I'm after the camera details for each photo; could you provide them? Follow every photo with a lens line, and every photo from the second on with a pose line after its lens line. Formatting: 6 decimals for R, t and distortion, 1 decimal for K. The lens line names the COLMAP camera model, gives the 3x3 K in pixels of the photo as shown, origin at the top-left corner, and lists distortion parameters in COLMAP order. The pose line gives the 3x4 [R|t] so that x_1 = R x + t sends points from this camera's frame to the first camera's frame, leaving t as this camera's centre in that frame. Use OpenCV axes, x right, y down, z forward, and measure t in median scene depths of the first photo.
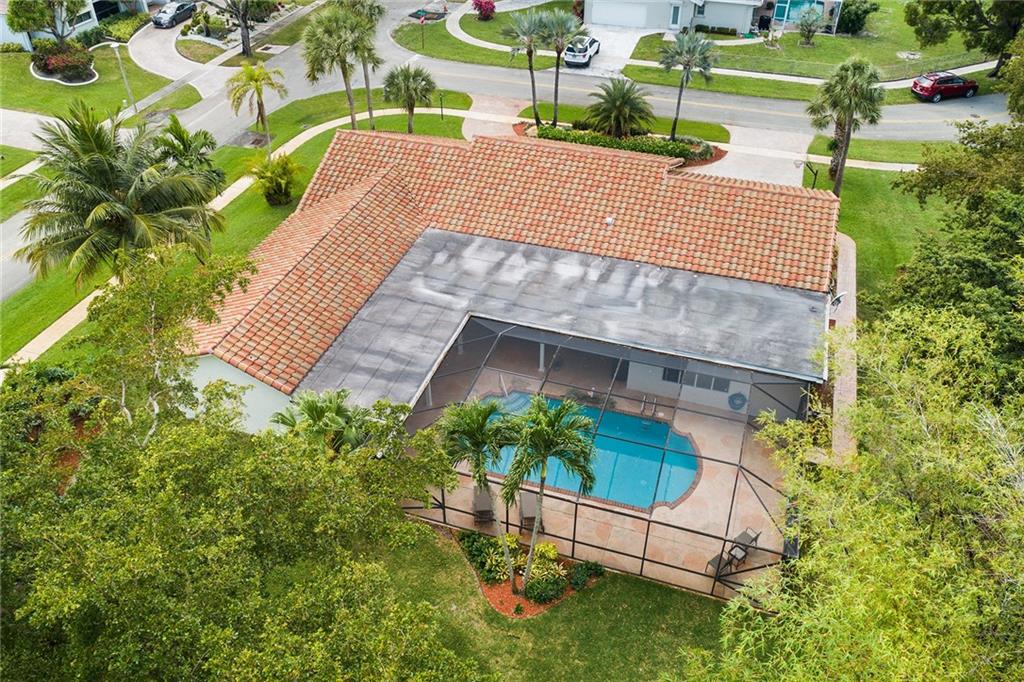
lens RADIAL K [[823.8, 0, 512.8], [0, 823.8, 341.4], [0, 0, 1]] dist [-0.018685, -0.005055]
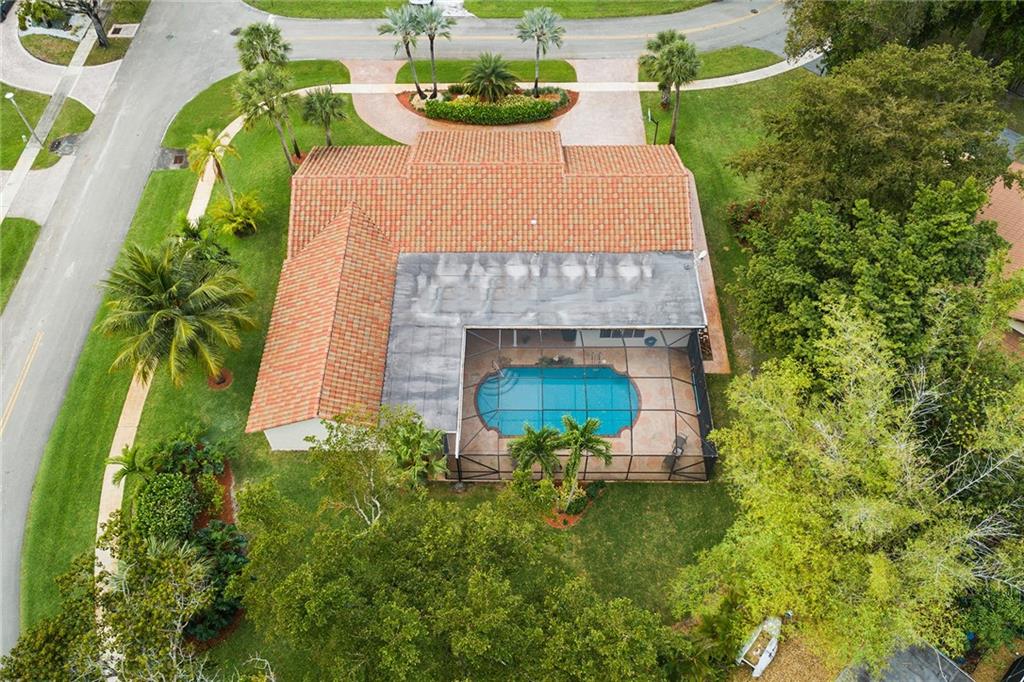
lens RADIAL K [[823.8, 0, 510.8], [0, 823.8, 341.1], [0, 0, 1]] dist [-0.018685, -0.005055]
pose [[0.950970, -0.252323, 0.178853, -0.225939], [0.194060, 0.937084, 0.290196, -0.389520], [-0.240823, -0.241260, 0.940105, -0.337767]]
